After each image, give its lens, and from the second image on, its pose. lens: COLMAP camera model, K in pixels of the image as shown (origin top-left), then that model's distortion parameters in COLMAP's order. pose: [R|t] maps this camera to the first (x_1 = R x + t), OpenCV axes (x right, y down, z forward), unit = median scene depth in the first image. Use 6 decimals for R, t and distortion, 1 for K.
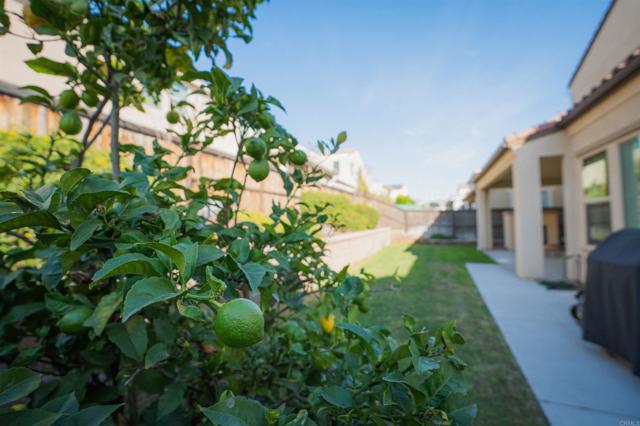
lens RADIAL K [[257.5, 0, 320.0], [0, 257.5, 213.0], [0, 0, 1]] dist [0.000523, 0.000166]
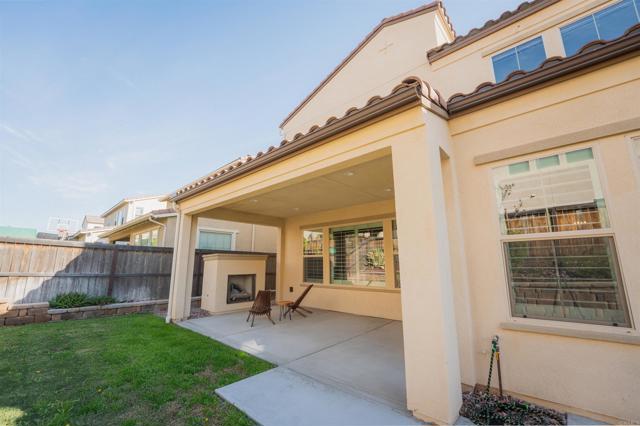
lens RADIAL K [[257.5, 0, 320.0], [0, 257.5, 213.0], [0, 0, 1]] dist [0.000523, 0.000166]
pose [[0.299752, 0.198937, 0.933045, 0.135224], [-0.037948, 0.979729, -0.196699, 0.011692], [-0.953262, 0.023554, 0.301225, 0.446401]]
